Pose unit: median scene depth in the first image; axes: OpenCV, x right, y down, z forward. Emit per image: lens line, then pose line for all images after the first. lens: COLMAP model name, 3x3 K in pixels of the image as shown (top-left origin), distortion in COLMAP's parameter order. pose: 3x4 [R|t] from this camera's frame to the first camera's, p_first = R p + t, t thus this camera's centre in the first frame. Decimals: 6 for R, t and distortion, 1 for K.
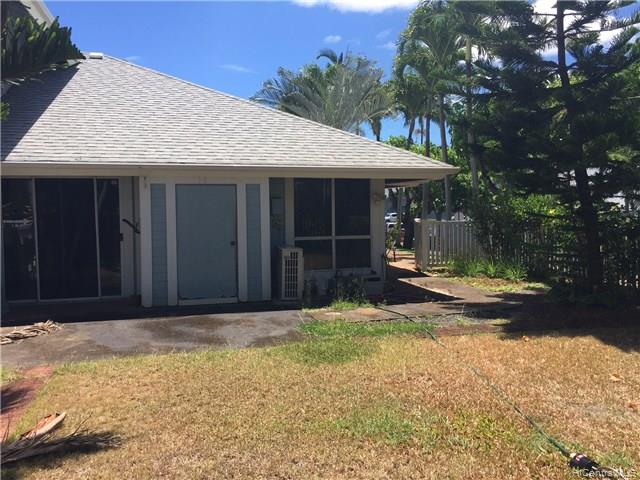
lens RADIAL K [[547.8, 0, 318.7], [0, 547.8, 229.3], [0, 0, 1]] dist [0.082149, -0.121513]
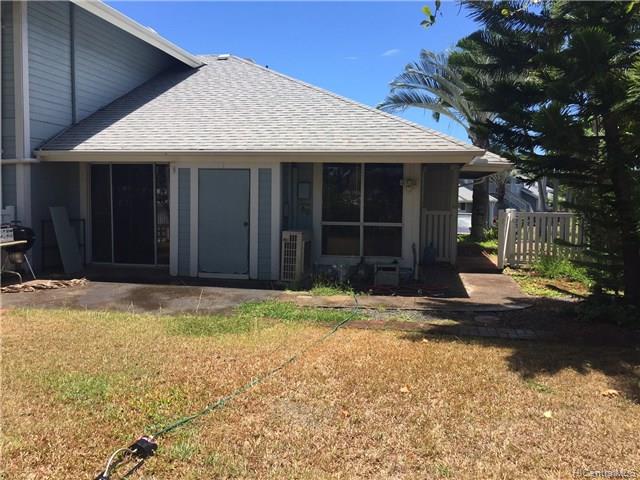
lens RADIAL K [[547.8, 0, 318.7], [0, 547.8, 229.3], [0, 0, 1]] dist [0.082149, -0.121513]
pose [[0.897625, 0.046974, -0.438249, 0.437837], [-0.037826, 0.998846, 0.029587, -0.001231], [0.439133, -0.009980, 0.898367, 0.098348]]
